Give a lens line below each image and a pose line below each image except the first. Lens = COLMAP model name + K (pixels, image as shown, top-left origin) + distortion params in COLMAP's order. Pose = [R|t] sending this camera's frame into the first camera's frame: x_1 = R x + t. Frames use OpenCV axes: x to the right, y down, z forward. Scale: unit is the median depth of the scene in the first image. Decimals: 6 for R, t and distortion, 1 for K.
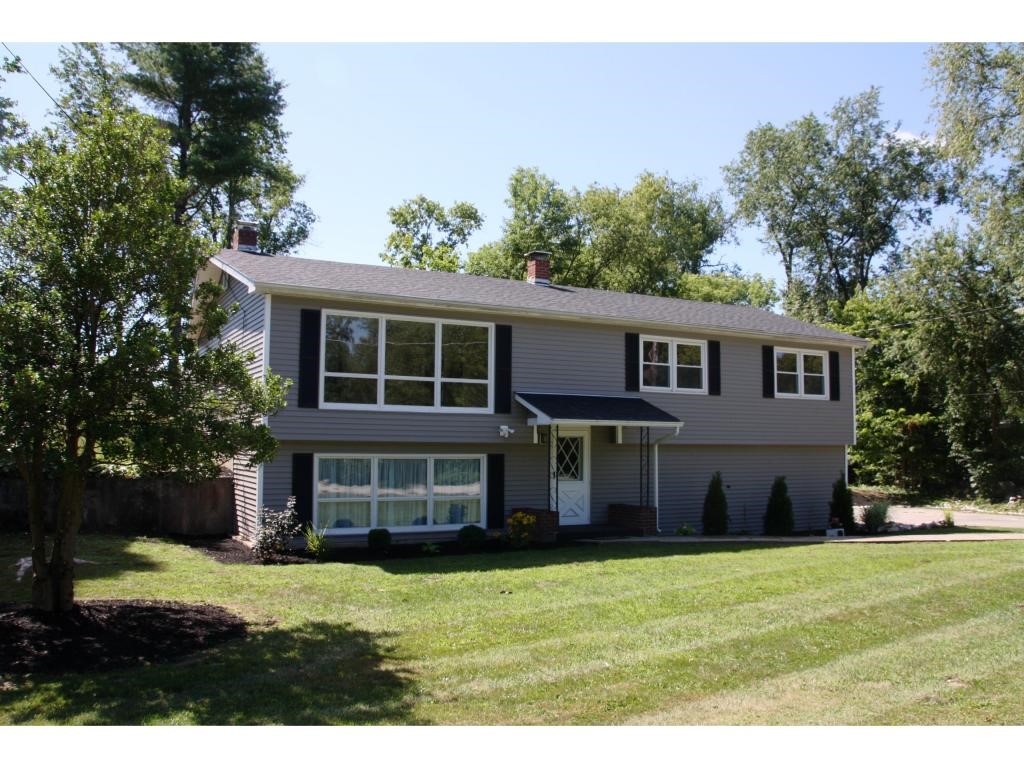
lens RADIAL K [[849.7, 0, 518.0], [0, 849.7, 390.2], [0, 0, 1]] dist [-0.102351, 0.090091]
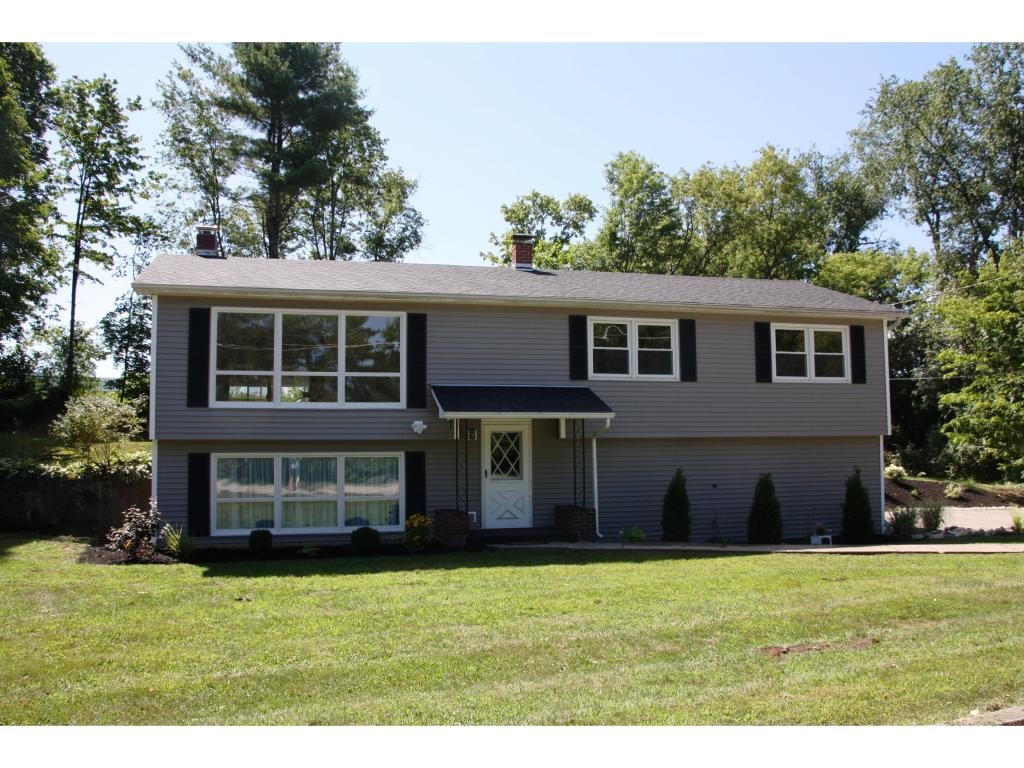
lens RADIAL K [[849.7, 0, 512.6], [0, 849.7, 391.8], [0, 0, 1]] dist [-0.102351, 0.090091]
pose [[0.968902, -0.030642, -0.245538, 0.269243], [0.031138, 0.999513, -0.001864, 0.012533], [0.245476, -0.005839, 0.969385, 0.104419]]
